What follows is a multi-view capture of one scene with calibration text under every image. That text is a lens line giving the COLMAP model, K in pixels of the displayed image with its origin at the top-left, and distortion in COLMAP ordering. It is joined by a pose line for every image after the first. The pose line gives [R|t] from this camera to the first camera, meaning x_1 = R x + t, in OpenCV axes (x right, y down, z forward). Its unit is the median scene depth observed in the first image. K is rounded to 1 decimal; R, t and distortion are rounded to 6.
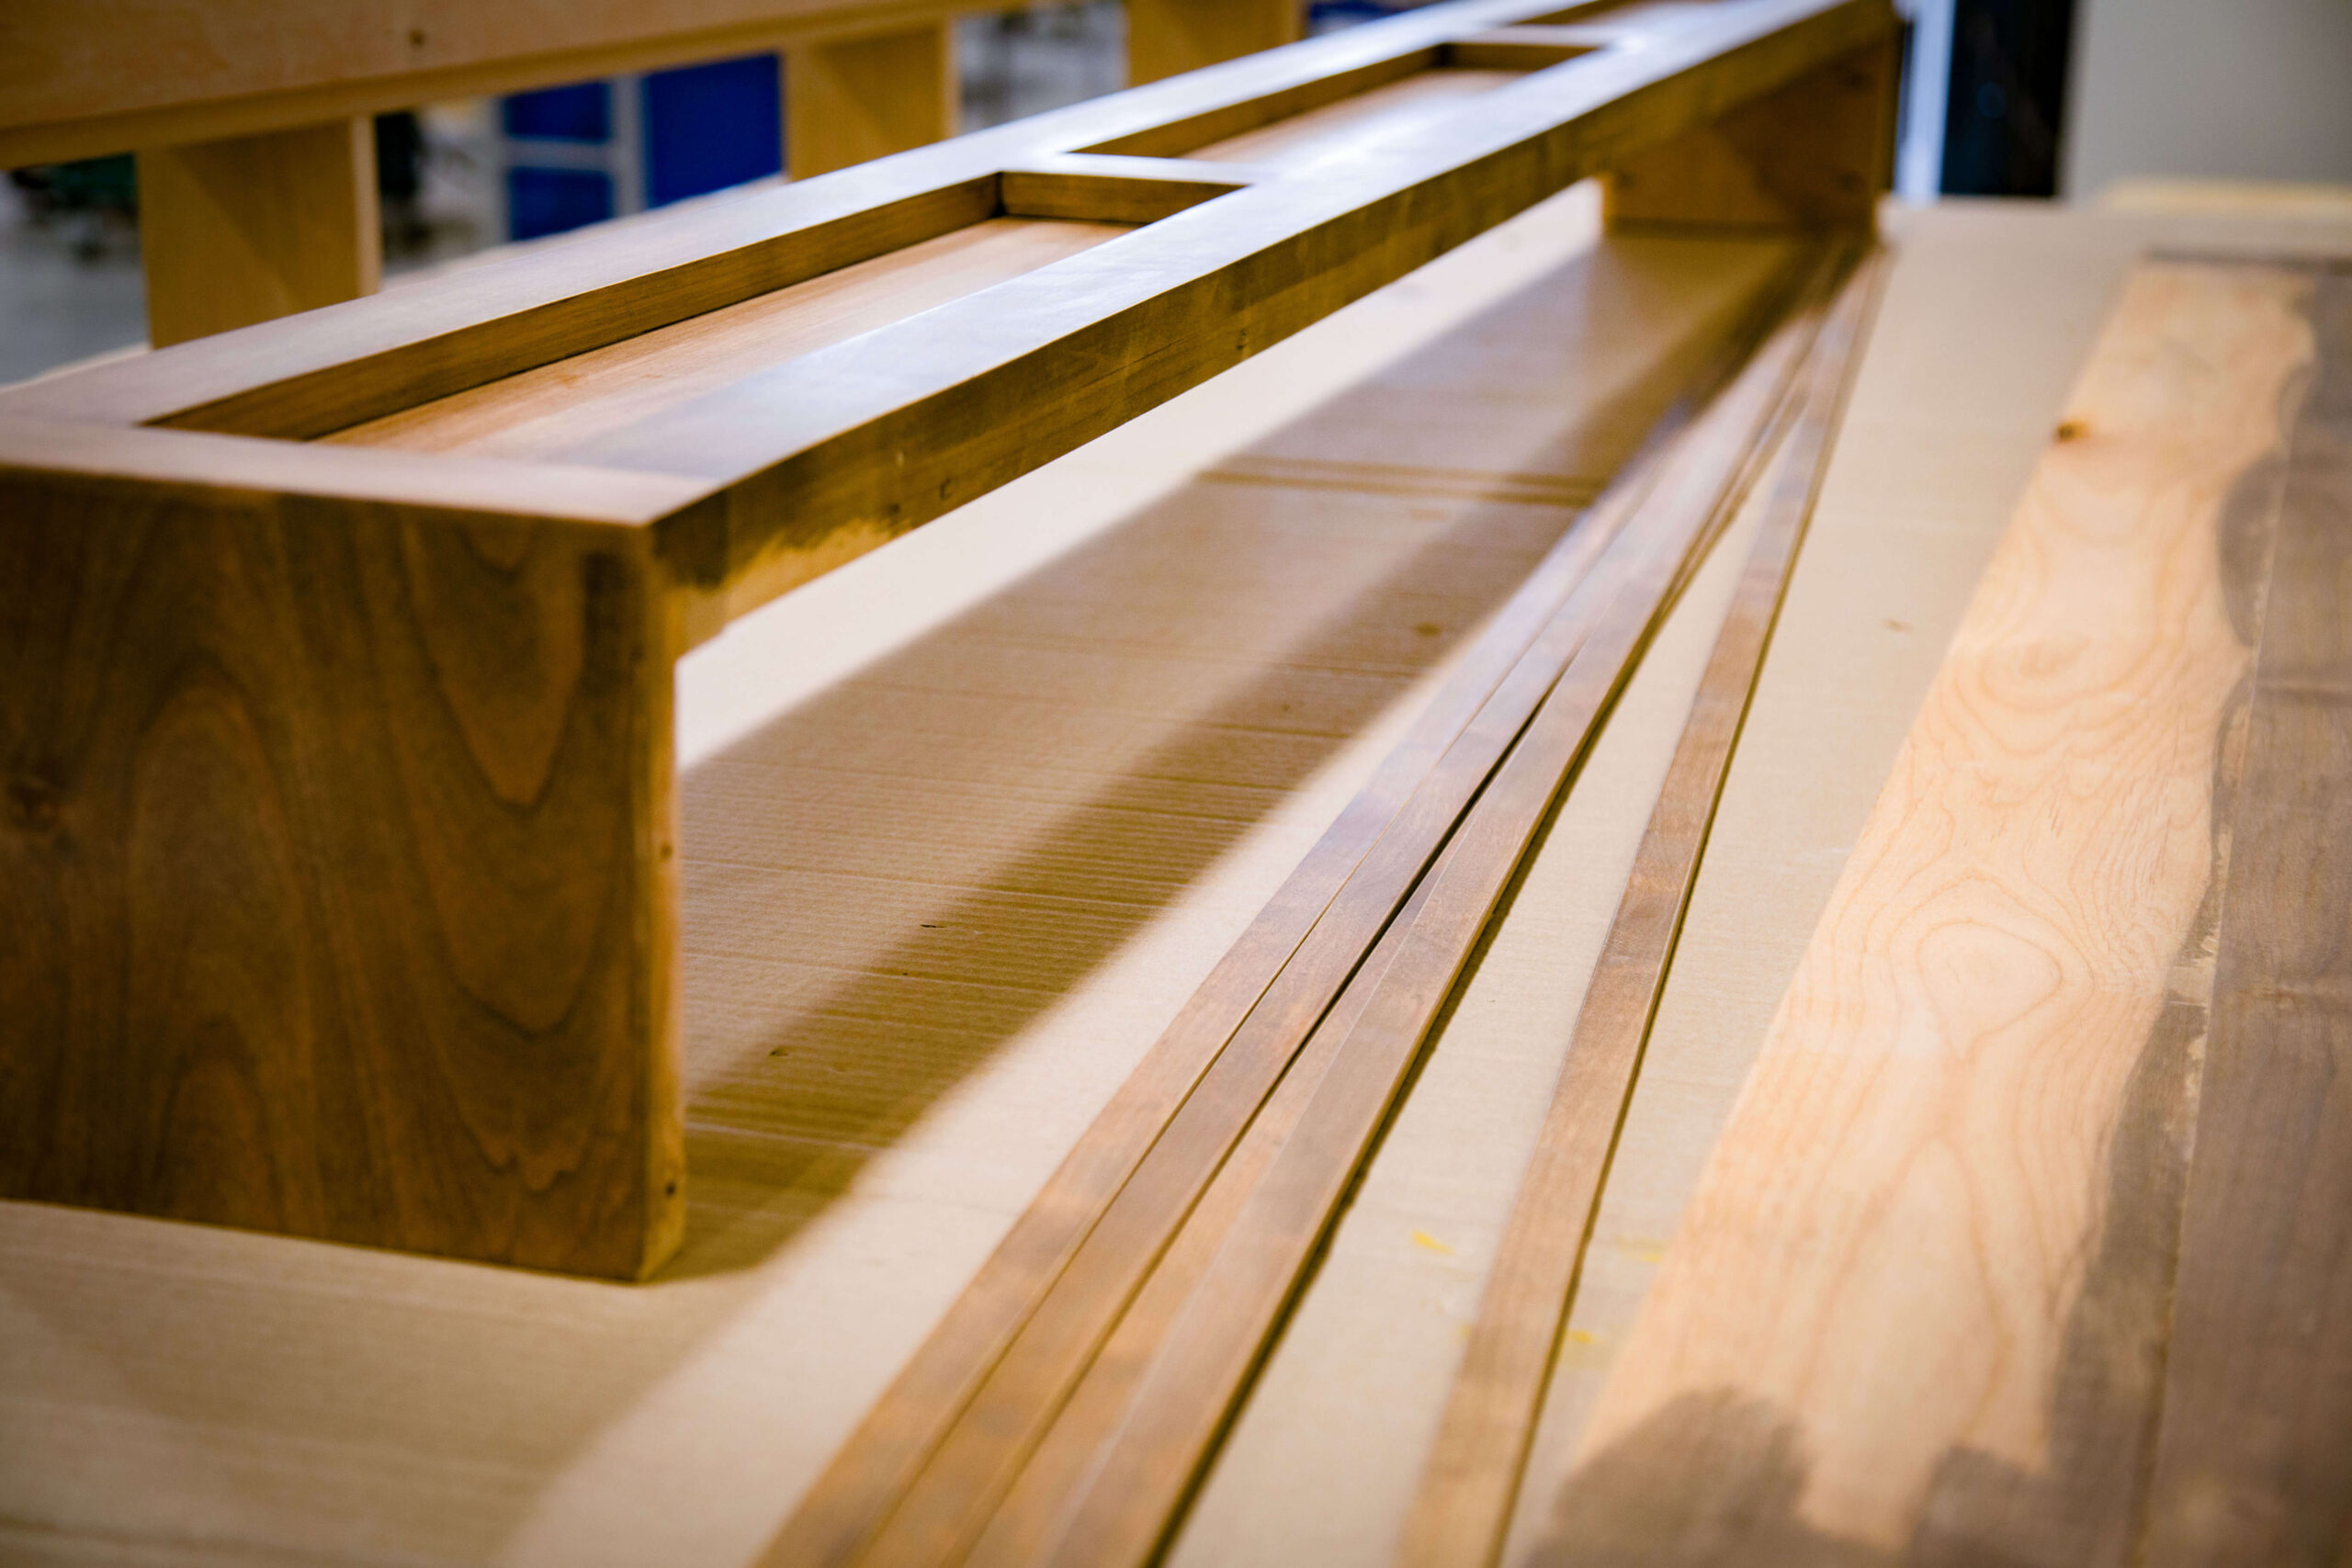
lens RADIAL K [[3065.2, 0, 1177.1], [0, 3065.2, 782.9], [0, 0, 1]] dist [-0.133786, 0.000000]
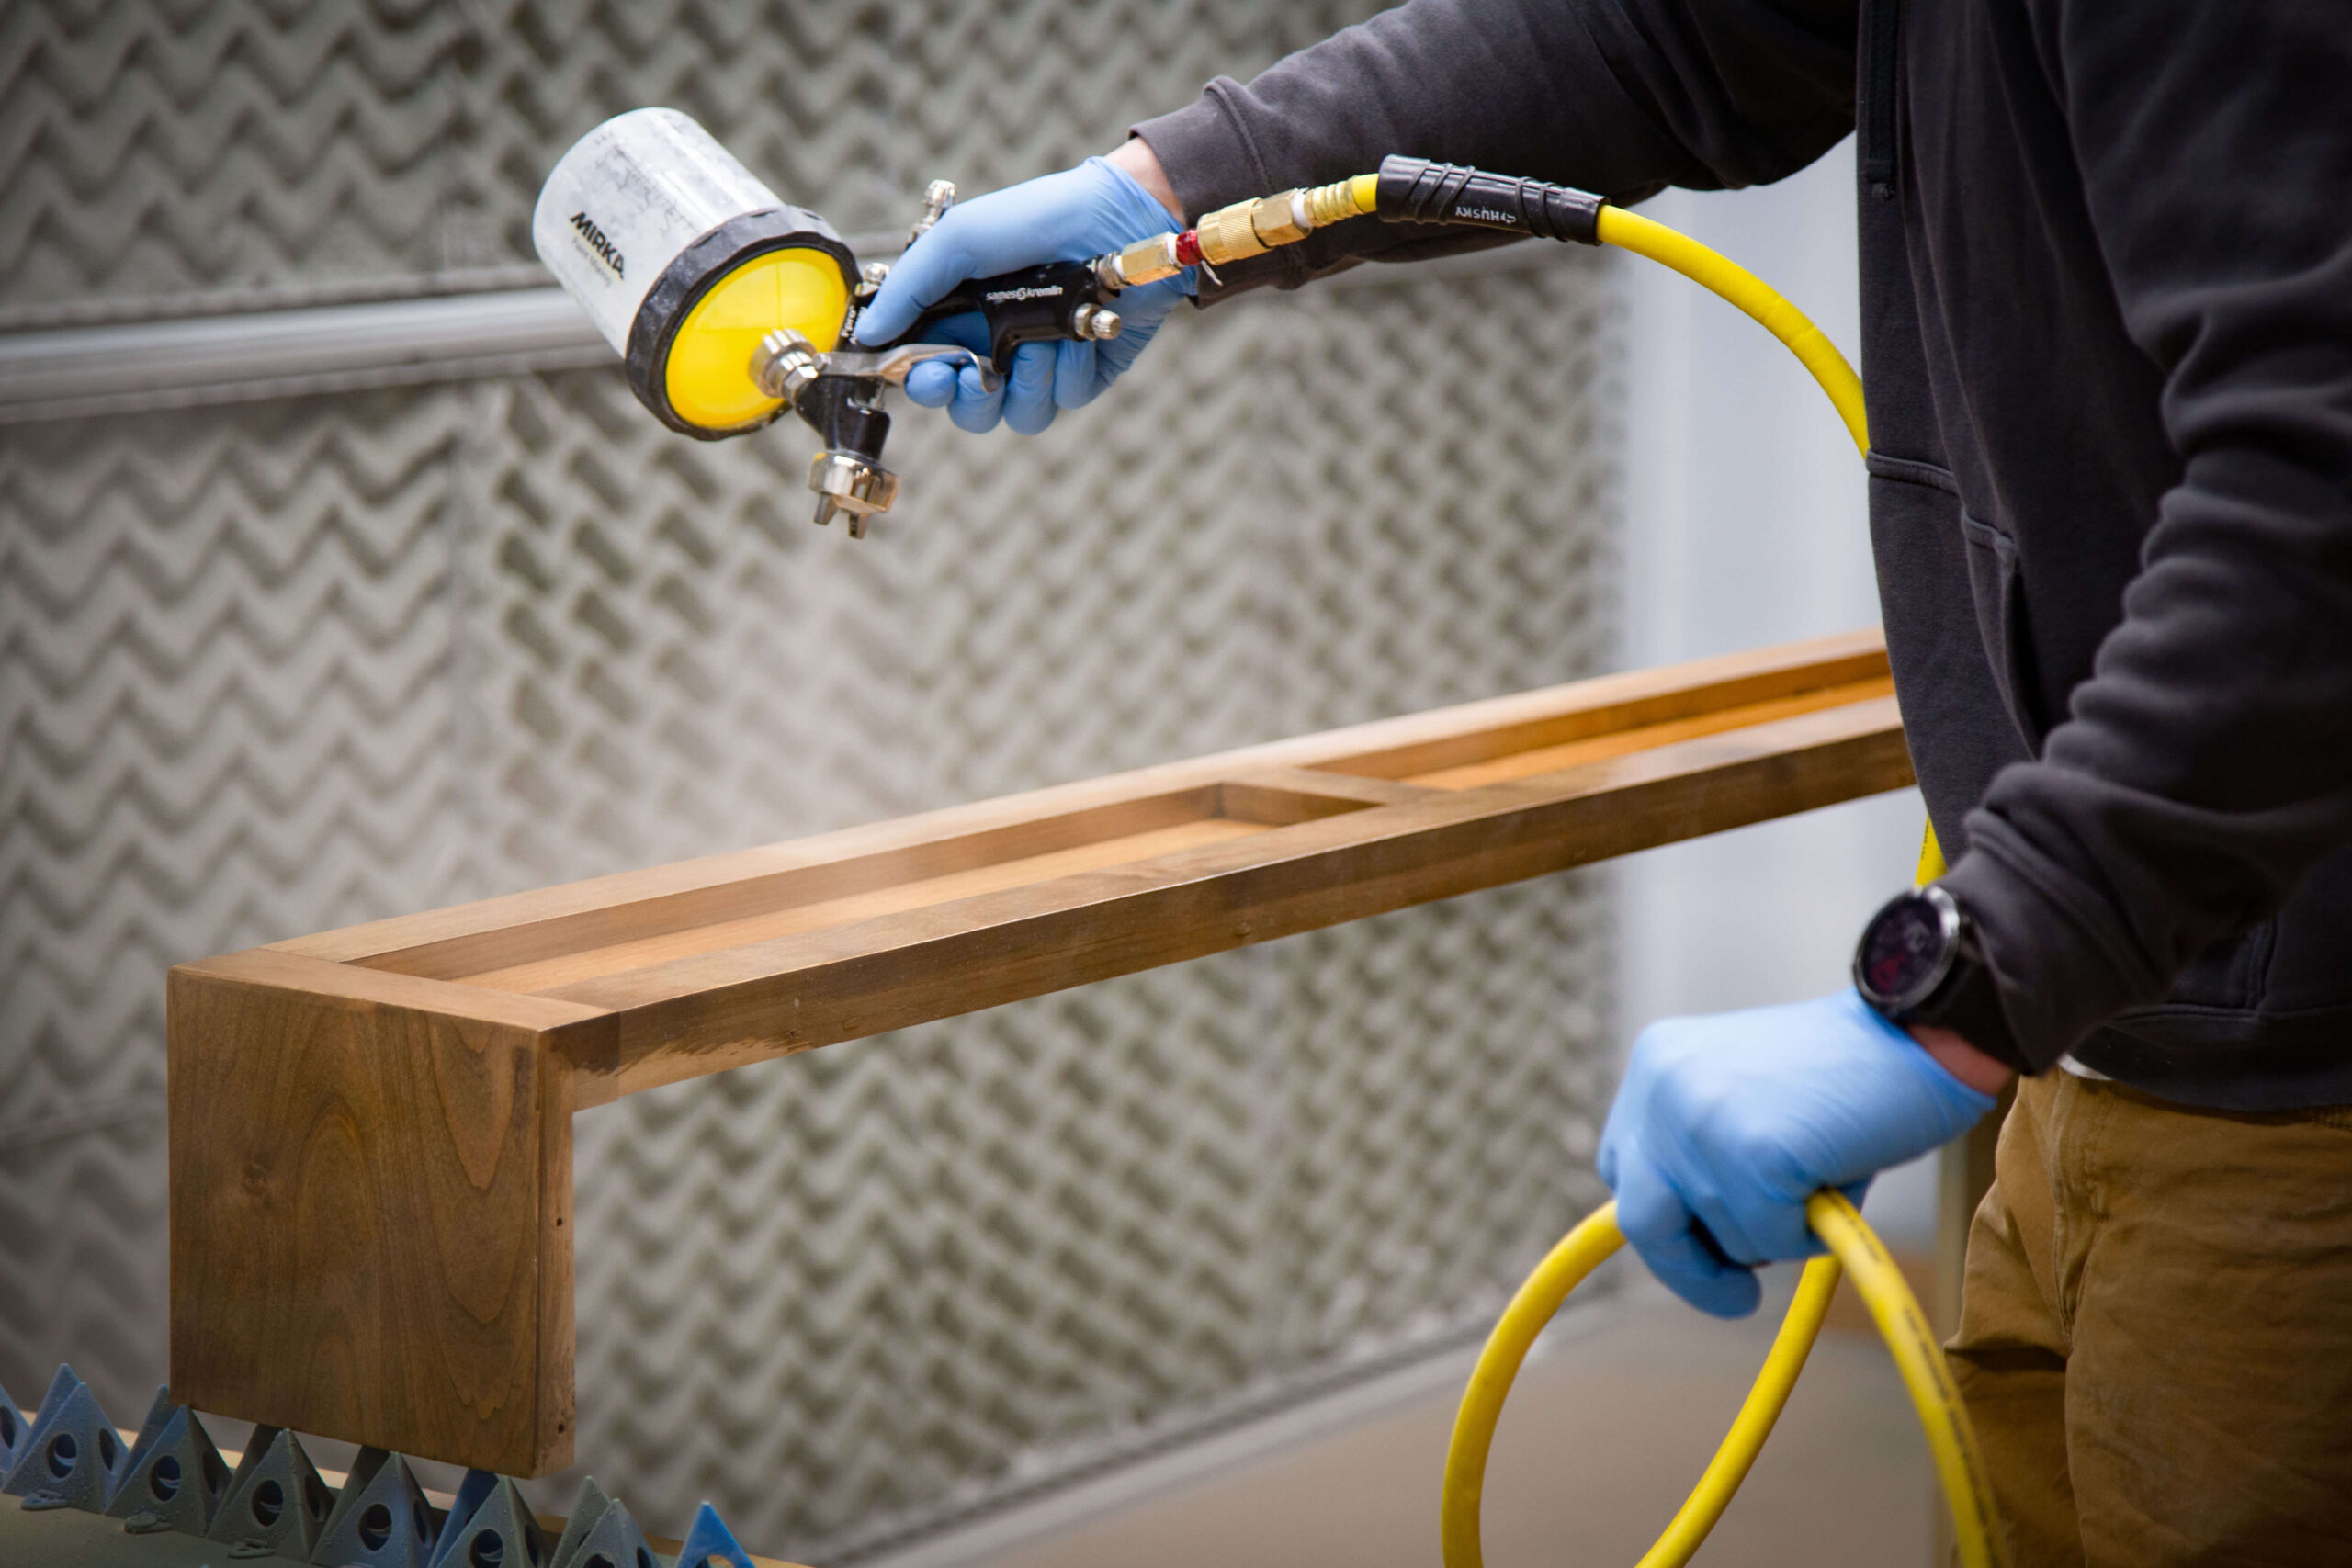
lens RADIAL K [[3065.2, 0, 1175.0], [0, 3065.2, 784.3], [0, 0, 1]] dist [-0.133786, 0.000000]
pose [[0.966604, 0.014308, -0.255875, 0.588730], [-0.060515, 0.982948, -0.173640, 0.055305], [0.249027, 0.183326, 0.950987, -0.573410]]
